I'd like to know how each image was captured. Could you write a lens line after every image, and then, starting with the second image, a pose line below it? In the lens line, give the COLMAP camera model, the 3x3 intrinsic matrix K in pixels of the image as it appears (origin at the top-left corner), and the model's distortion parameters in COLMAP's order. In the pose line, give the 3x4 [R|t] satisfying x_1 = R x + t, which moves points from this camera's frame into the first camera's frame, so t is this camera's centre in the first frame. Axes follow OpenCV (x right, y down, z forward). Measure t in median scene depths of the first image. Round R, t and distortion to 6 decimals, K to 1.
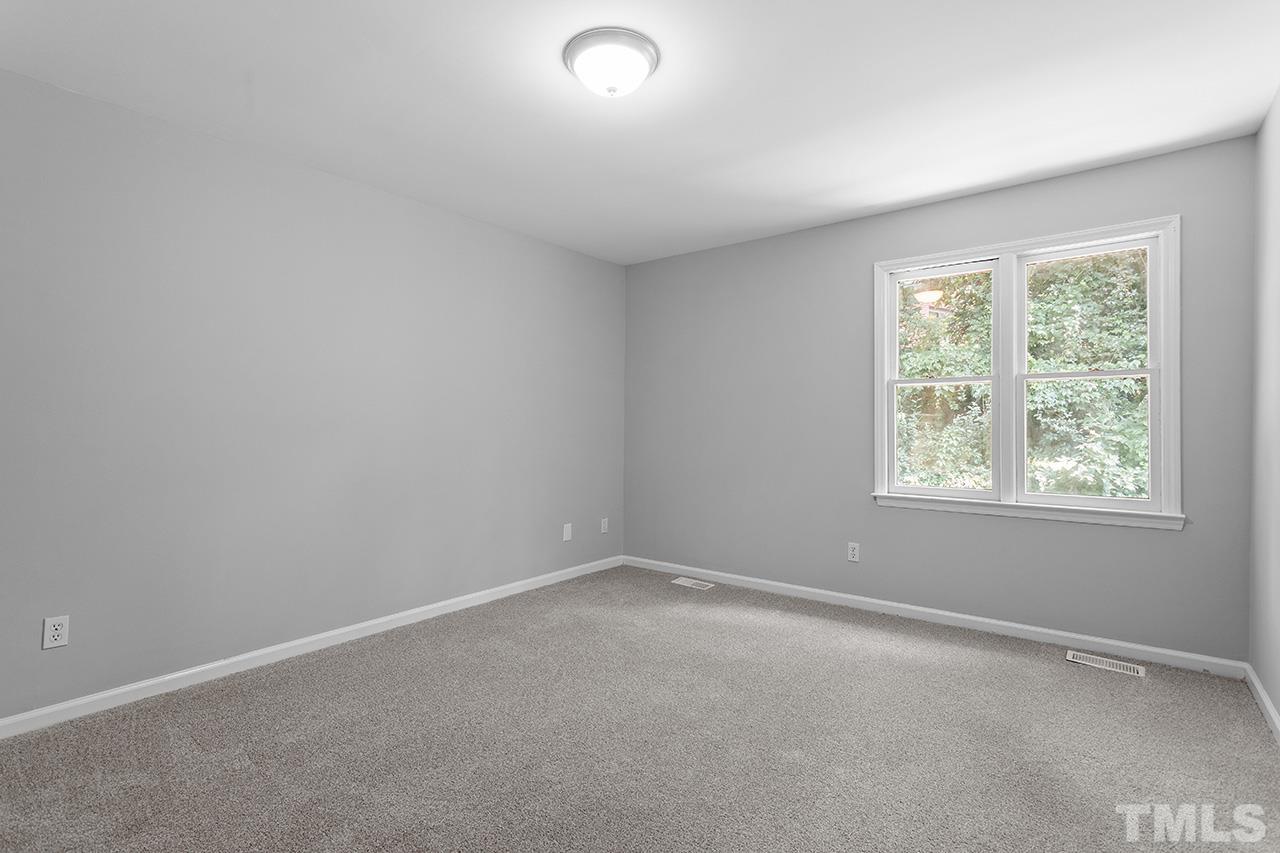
lens RADIAL K [[615.8, 0, 630.8], [0, 615.8, 422.3], [0, 0, 1]] dist [-0.000702, 0.001429]
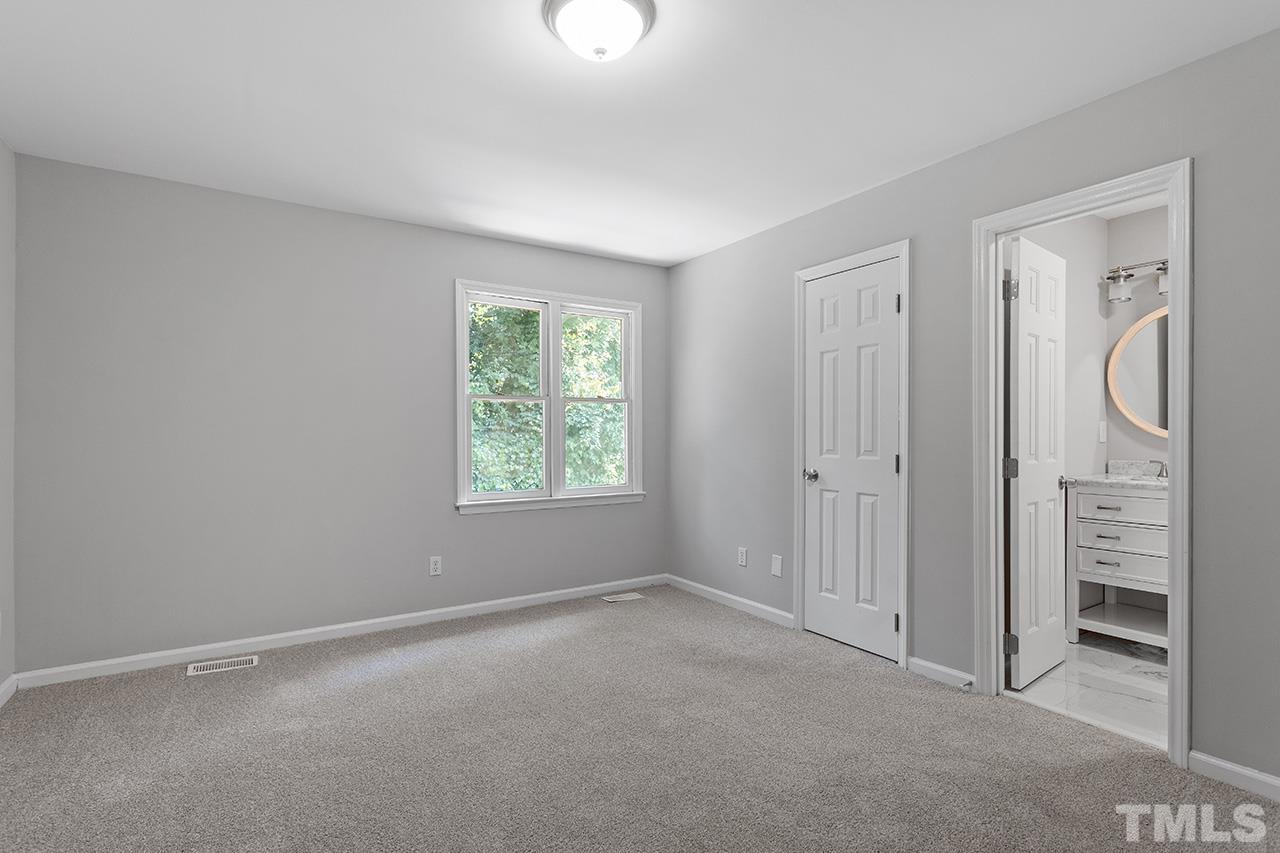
lens RADIAL K [[615.8, 0, 630.8], [0, 615.8, 438.6], [0, 0, 1]] dist [-0.000702, 0.001429]
pose [[0.311470, -0.004083, 0.950247, -0.522948], [0.000875, 0.999992, 0.004010, 0.004068], [-0.950256, -0.000418, 0.311471, 0.435331]]
